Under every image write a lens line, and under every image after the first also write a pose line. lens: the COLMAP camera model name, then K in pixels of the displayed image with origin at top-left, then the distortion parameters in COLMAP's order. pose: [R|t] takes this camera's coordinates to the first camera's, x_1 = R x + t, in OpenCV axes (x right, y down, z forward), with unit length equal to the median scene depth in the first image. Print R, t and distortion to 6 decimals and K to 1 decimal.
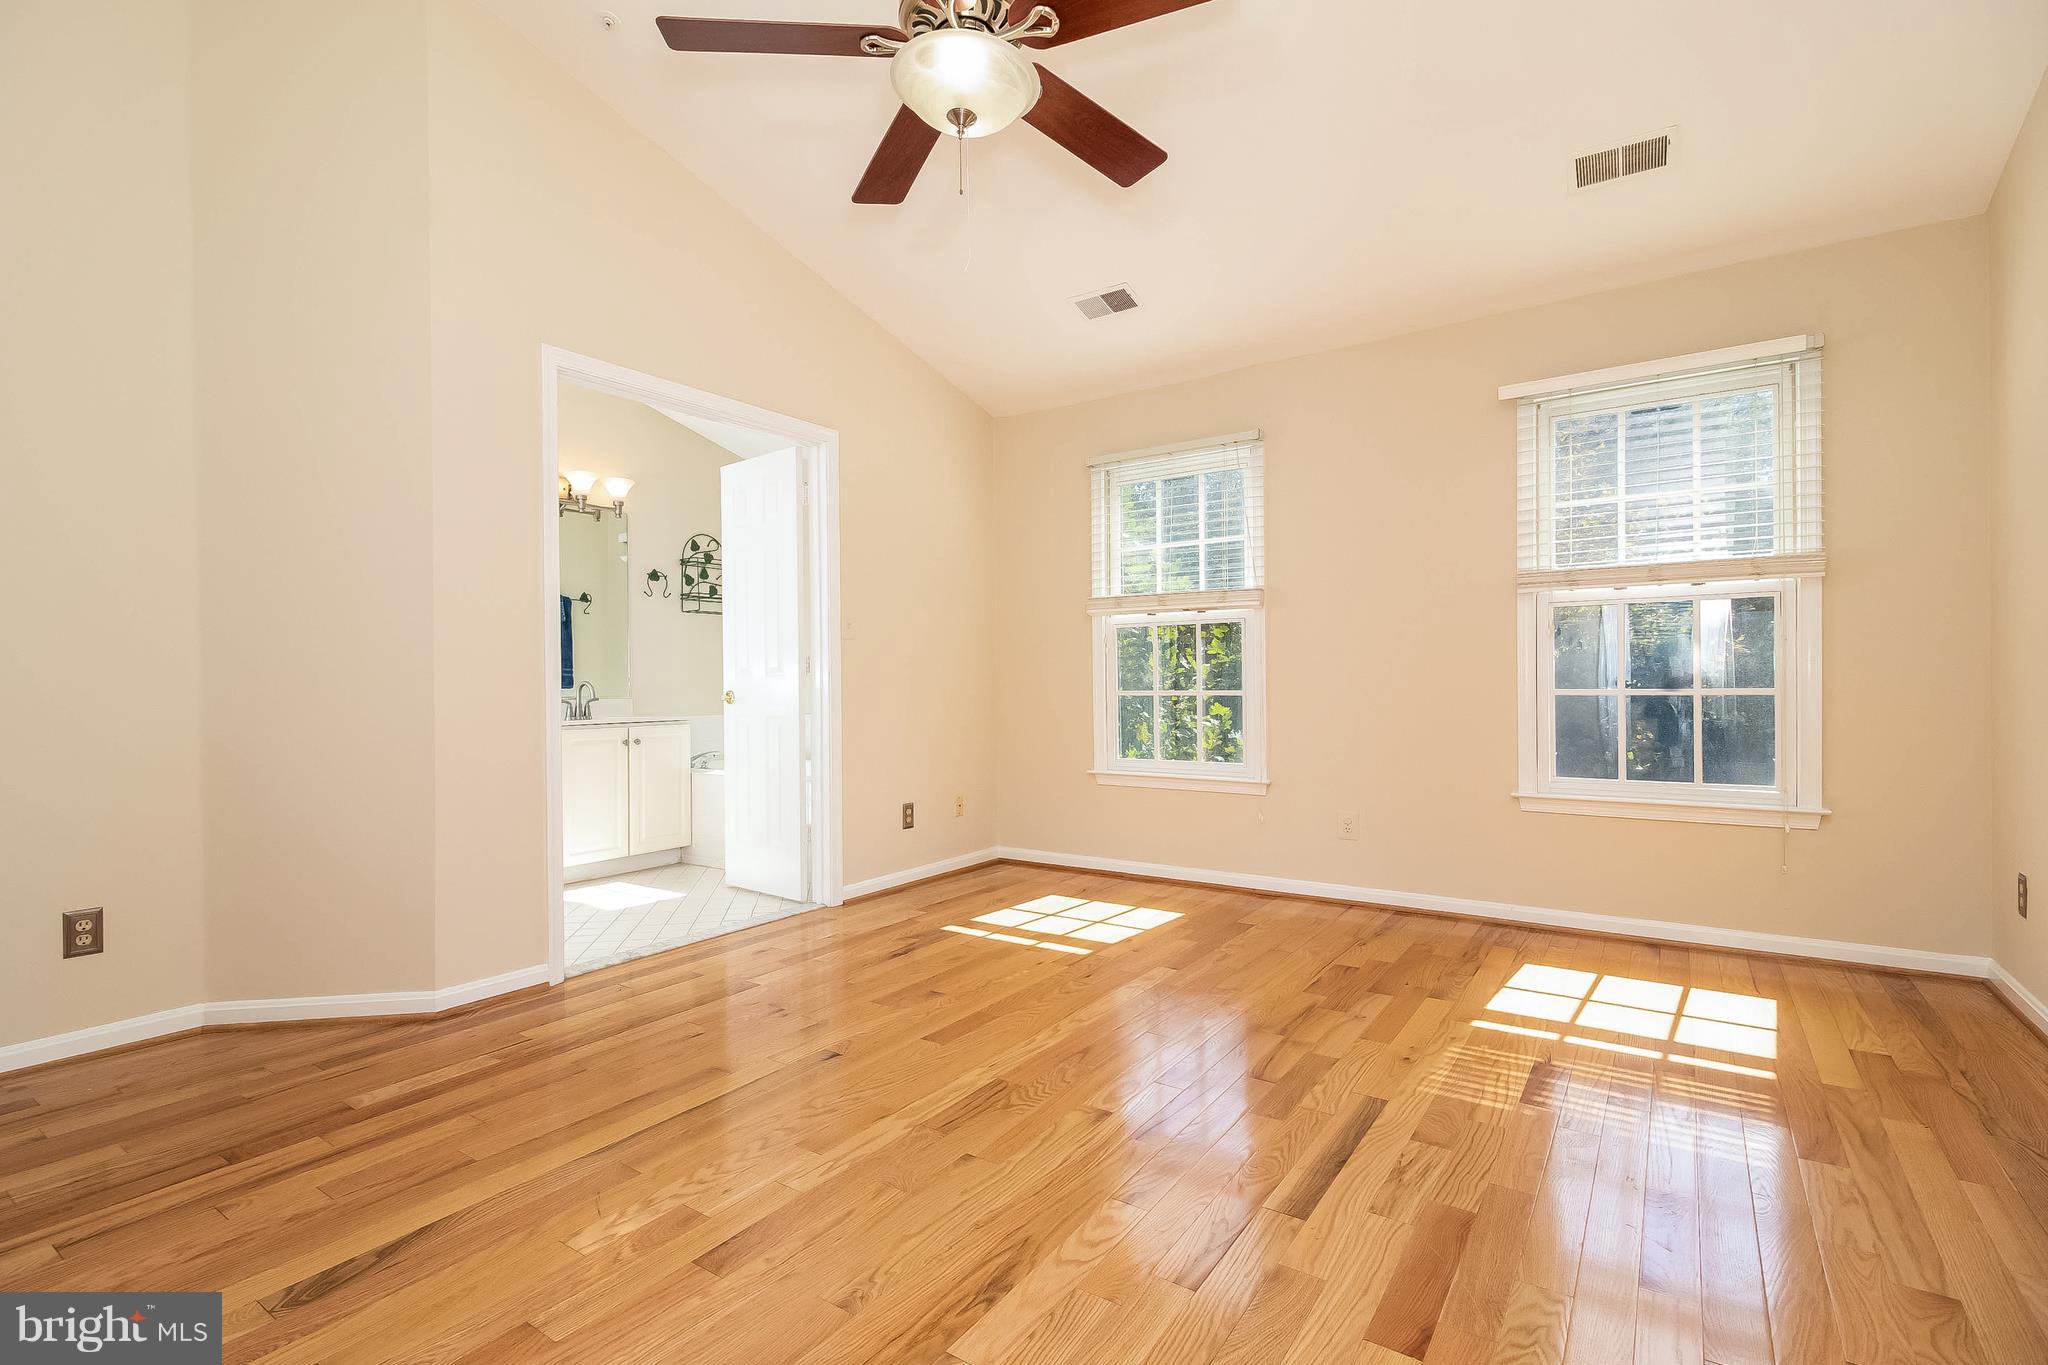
lens RADIAL K [[935.6, 0, 1024.0], [0, 935.6, 682.5], [0, 0, 1]] dist [0.037336, 0.000005]
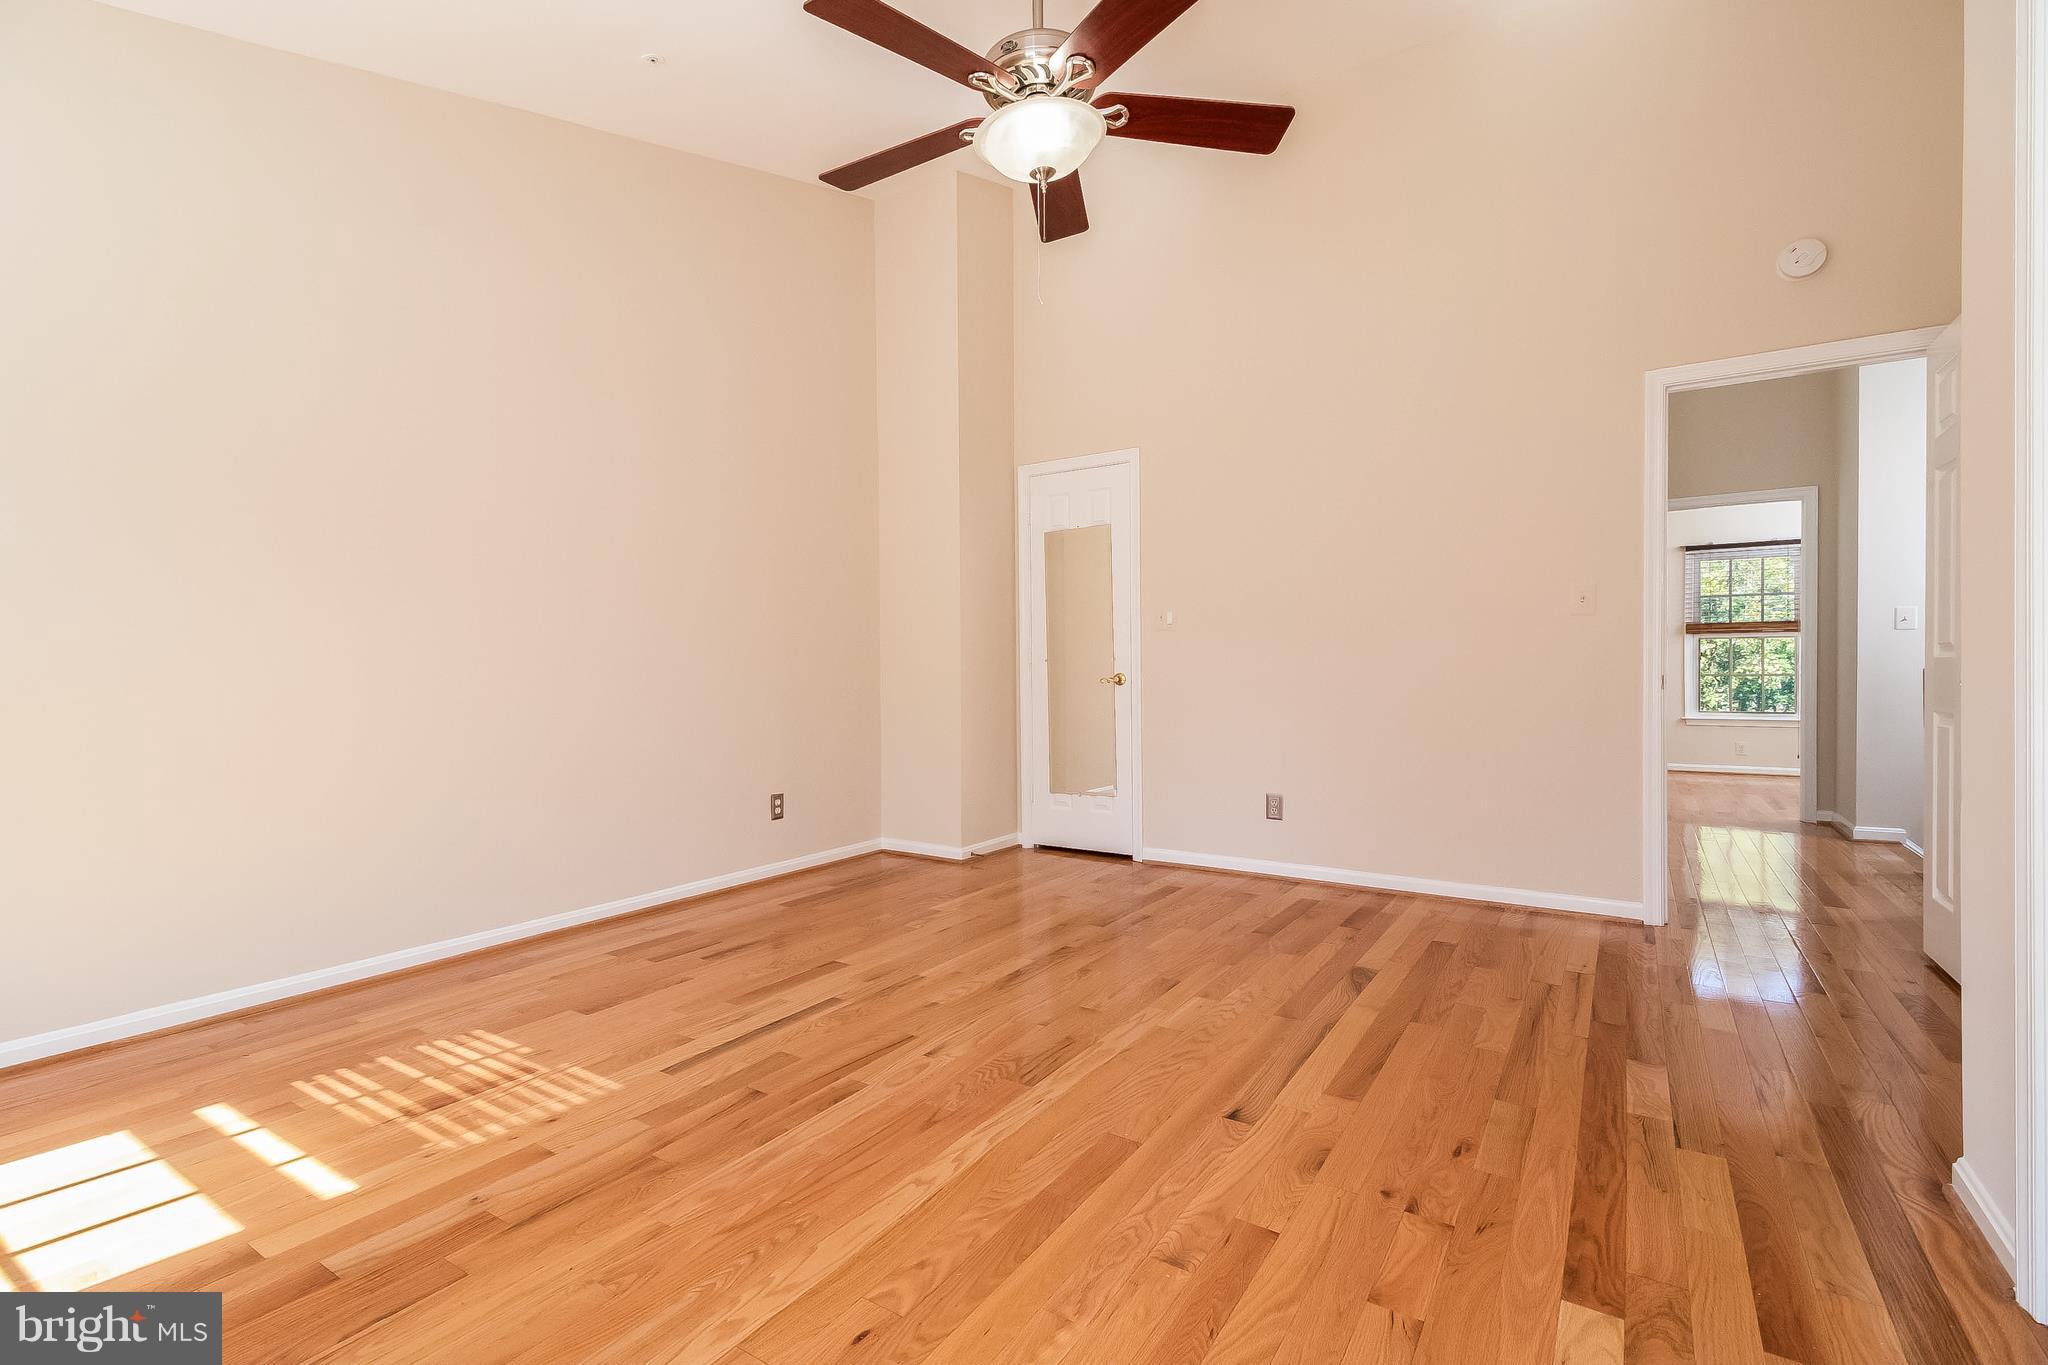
lens RADIAL K [[935.6, 0, 1024.0], [0, 935.6, 682.5], [0, 0, 1]] dist [0.037336, 0.000005]
pose [[-0.999450, 0.017409, -0.028239, -0.001416], [0.017085, 0.999786, 0.011704, 0.000369], [0.028437, 0.011215, -0.999533, 1.827505]]
